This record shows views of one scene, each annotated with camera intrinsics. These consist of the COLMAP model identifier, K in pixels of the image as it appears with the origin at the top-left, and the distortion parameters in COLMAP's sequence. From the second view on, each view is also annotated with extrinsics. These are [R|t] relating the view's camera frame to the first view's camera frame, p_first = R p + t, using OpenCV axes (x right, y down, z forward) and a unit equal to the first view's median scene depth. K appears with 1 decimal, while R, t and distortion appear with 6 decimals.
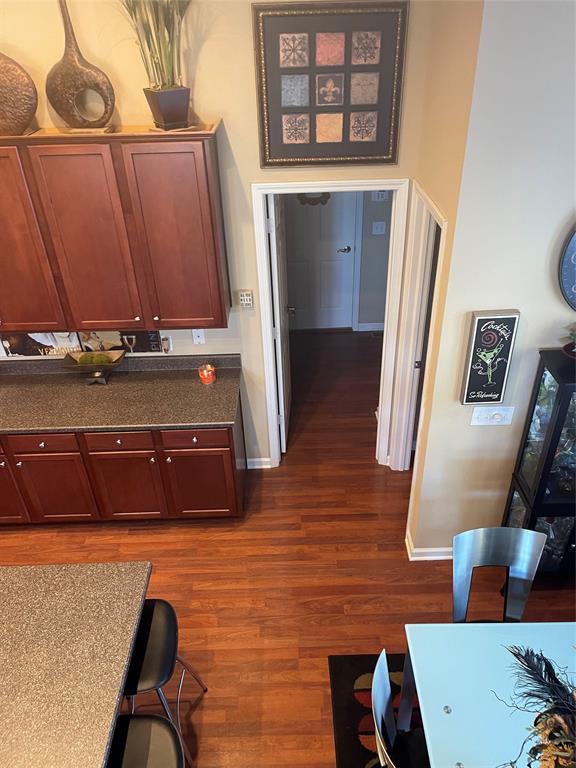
lens RADIAL K [[578.1, 0, 290.6], [0, 578.1, 391.1], [0, 0, 1]] dist [0.064109, -0.082893]
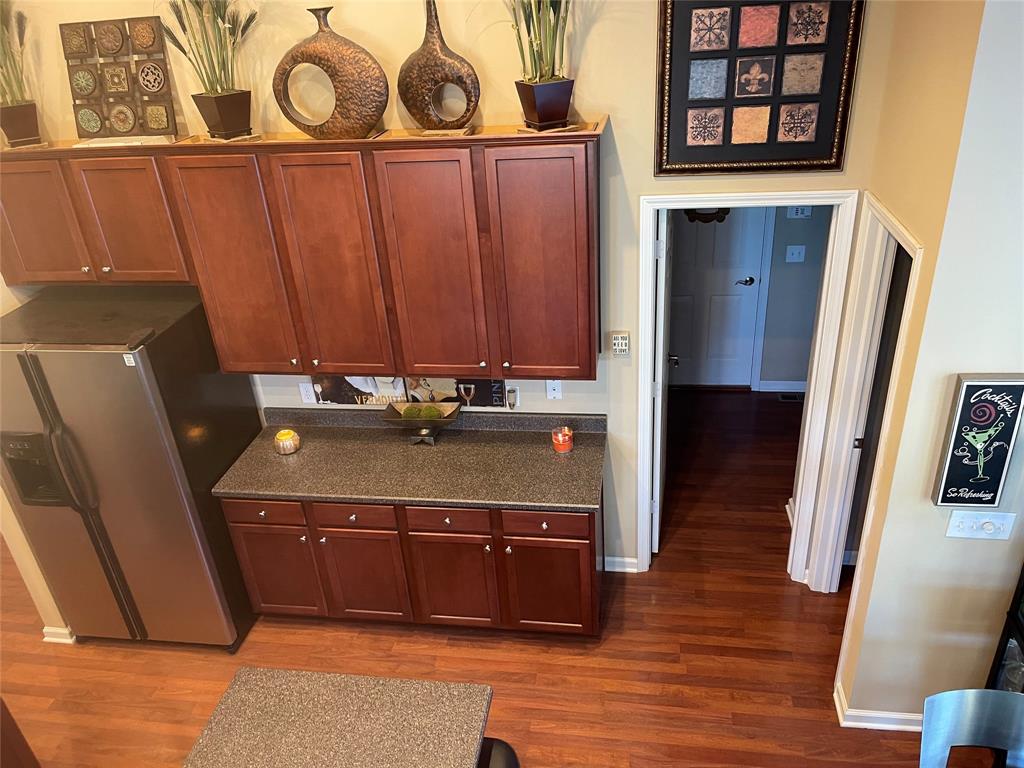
lens RADIAL K [[770.7, 0, 515.4], [0, 770.7, 394.9], [0, 0, 1]] dist [0.064109, -0.082893]
pose [[0.985548, 0.047820, -0.162506, -0.053816], [-0.061734, 0.994745, -0.081677, -0.000926], [0.157746, 0.090529, 0.983321, -0.010398]]
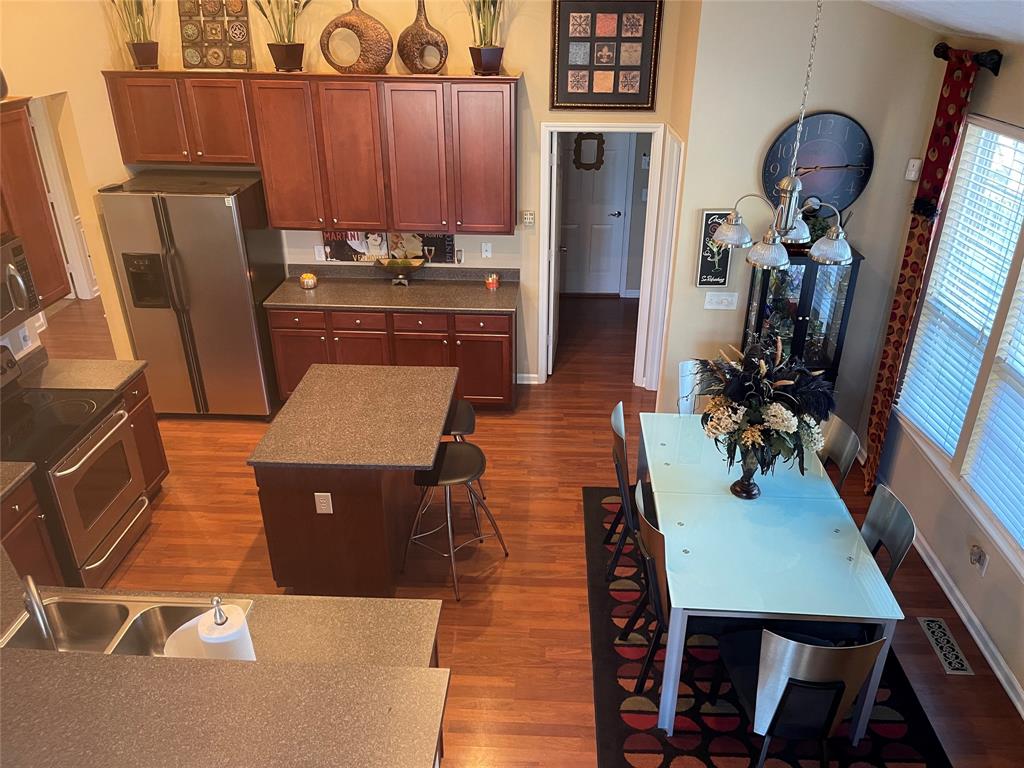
lens RADIAL K [[770.7, 0, 520.4], [0, 770.7, 388.5], [0, 0, 1]] dist [0.064109, -0.082893]
pose [[0.997838, 0.054916, -0.036111, -0.019665], [-0.058846, 0.991181, -0.118734, 0.459721], [0.029272, 0.120602, 0.992269, -0.671656]]
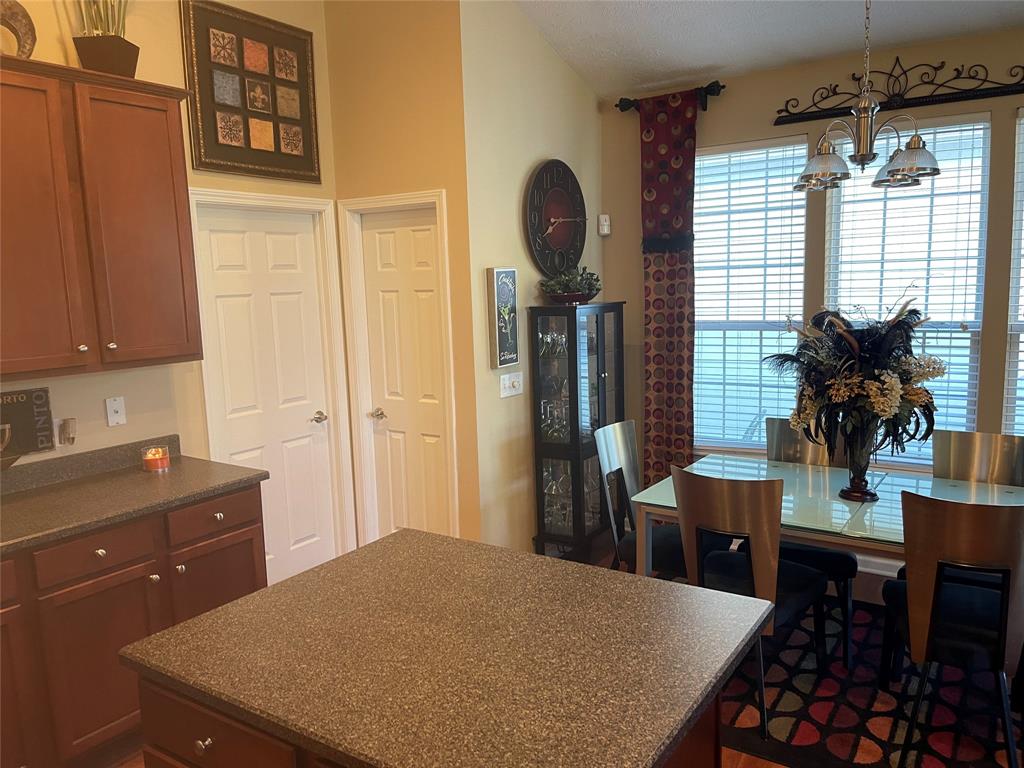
lens RADIAL K [[770.7, 0, 512.5], [0, 770.7, 394.4], [0, 0, 1]] dist [0.064109, -0.082893]
pose [[0.567297, -0.110709, 0.816038, -0.754696], [0.470142, 0.857107, -0.210555, 0.342200], [-0.676121, 0.503101, 0.538283, 0.280954]]
